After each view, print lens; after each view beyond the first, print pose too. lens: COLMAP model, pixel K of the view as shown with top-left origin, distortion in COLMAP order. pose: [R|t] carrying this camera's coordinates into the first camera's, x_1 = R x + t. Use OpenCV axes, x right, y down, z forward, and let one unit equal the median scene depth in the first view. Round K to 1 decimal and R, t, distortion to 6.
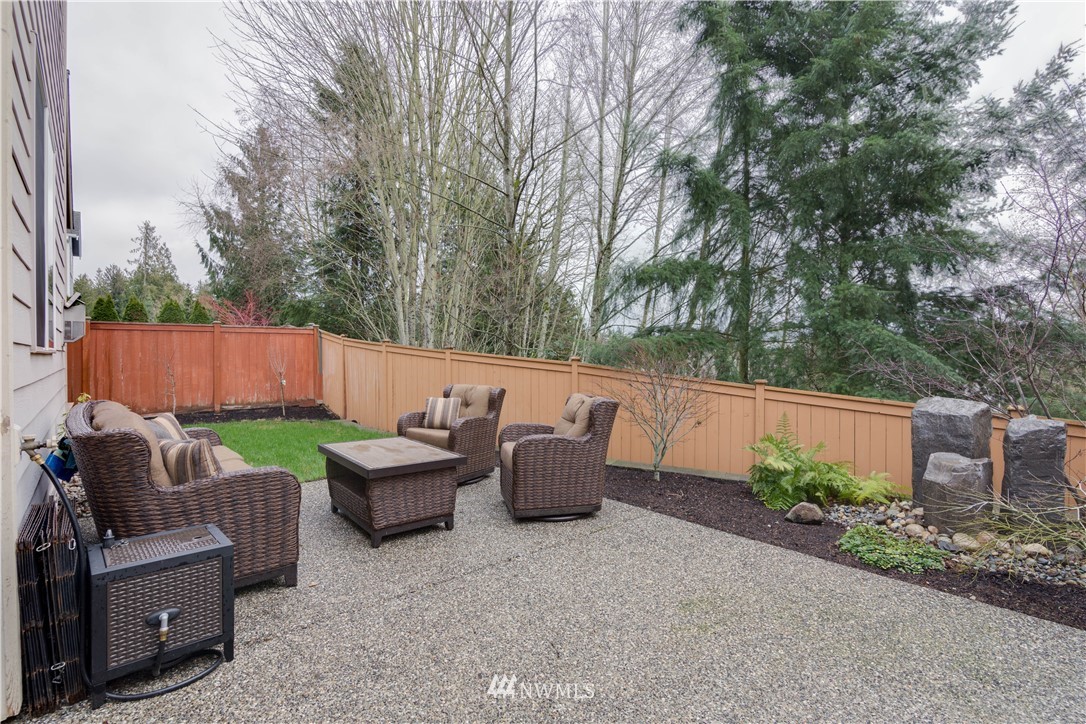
lens RADIAL K [[499.2, 0, 542.9], [0, 499.2, 363.6], [0, 0, 1]] dist [-0.010758, -0.002687]
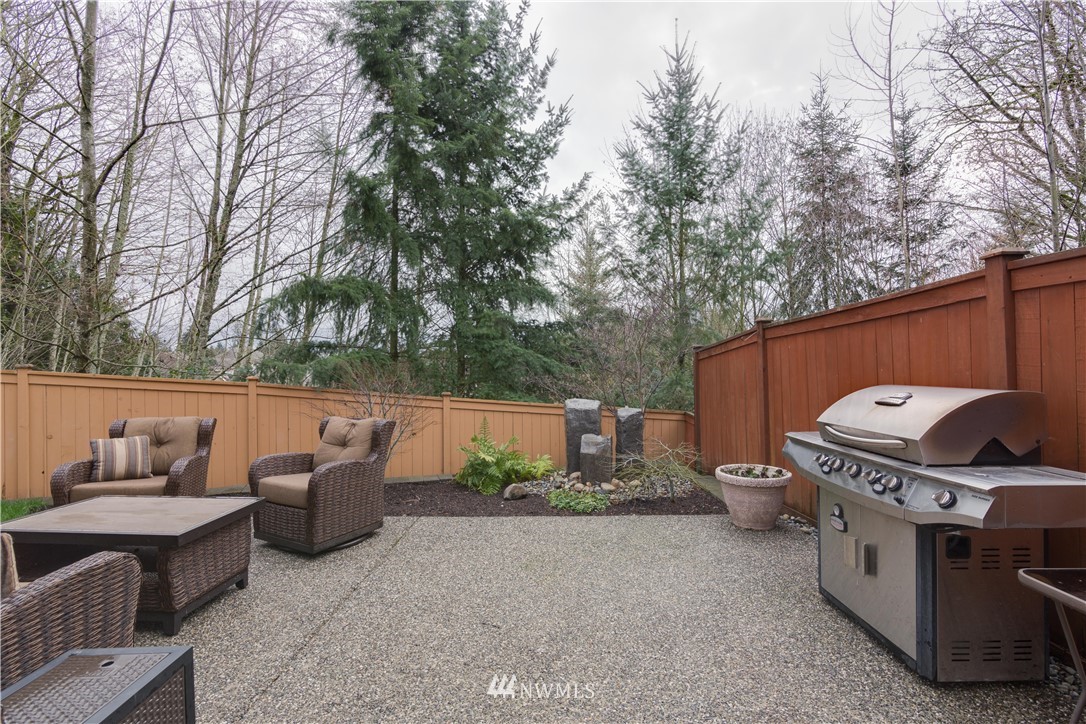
lens RADIAL K [[499.2, 0, 545.9], [0, 499.2, 360.1], [0, 0, 1]] dist [-0.010758, -0.002687]
pose [[0.673307, -0.003196, 0.739356, -0.429730], [0.021406, 0.999656, -0.015173, -0.031662], [-0.739053, 0.026043, 0.673143, 0.029370]]
